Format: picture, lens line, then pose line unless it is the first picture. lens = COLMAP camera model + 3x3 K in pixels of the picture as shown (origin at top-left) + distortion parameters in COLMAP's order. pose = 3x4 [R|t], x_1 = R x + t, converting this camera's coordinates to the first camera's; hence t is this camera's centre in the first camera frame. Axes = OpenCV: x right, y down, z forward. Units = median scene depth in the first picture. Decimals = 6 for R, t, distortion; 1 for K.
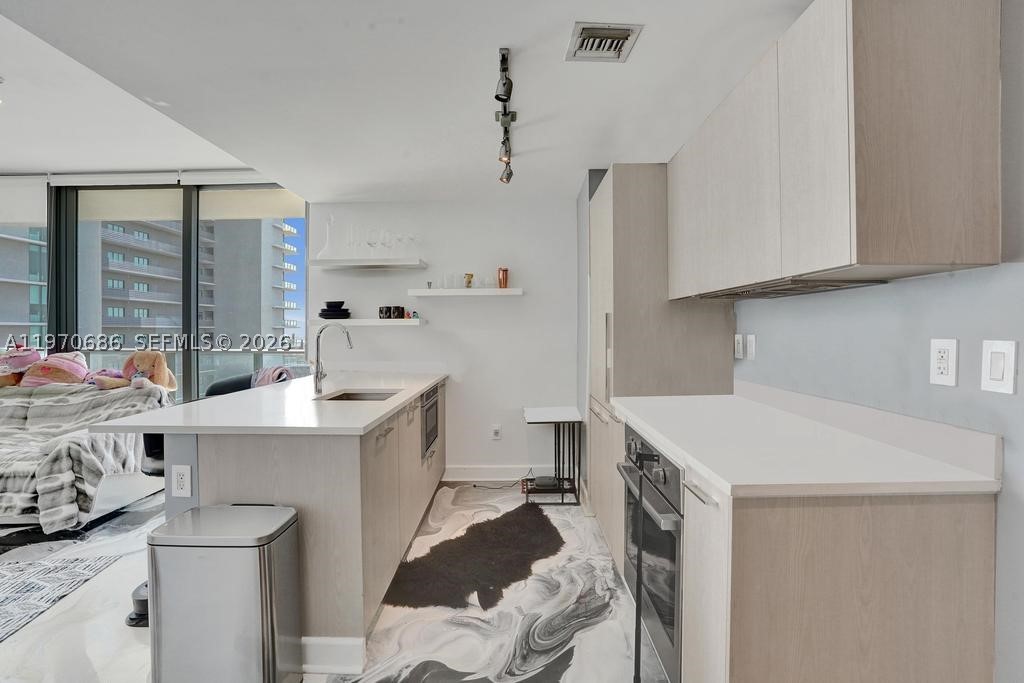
lens RADIAL K [[475.8, 0, 508.2], [0, 475.8, 343.7], [0, 0, 1]] dist [-0.067209, 0.024148]
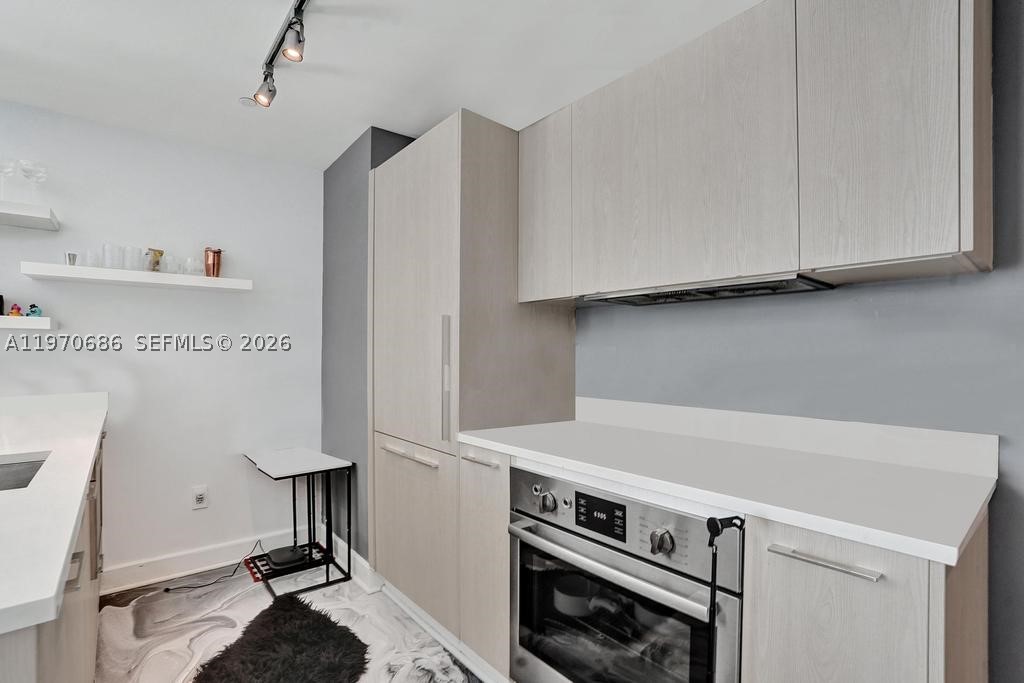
lens RADIAL K [[486.0, 0, 511.5], [0, 486.0, 355.5], [0, 0, 1]] dist [-0.065478, 0.027189]
pose [[0.768515, 0.005518, 0.639808, -0.130120], [0.008379, 0.999790, -0.018688, 0.008447], [-0.639777, 0.019723, 0.768308, 0.250168]]
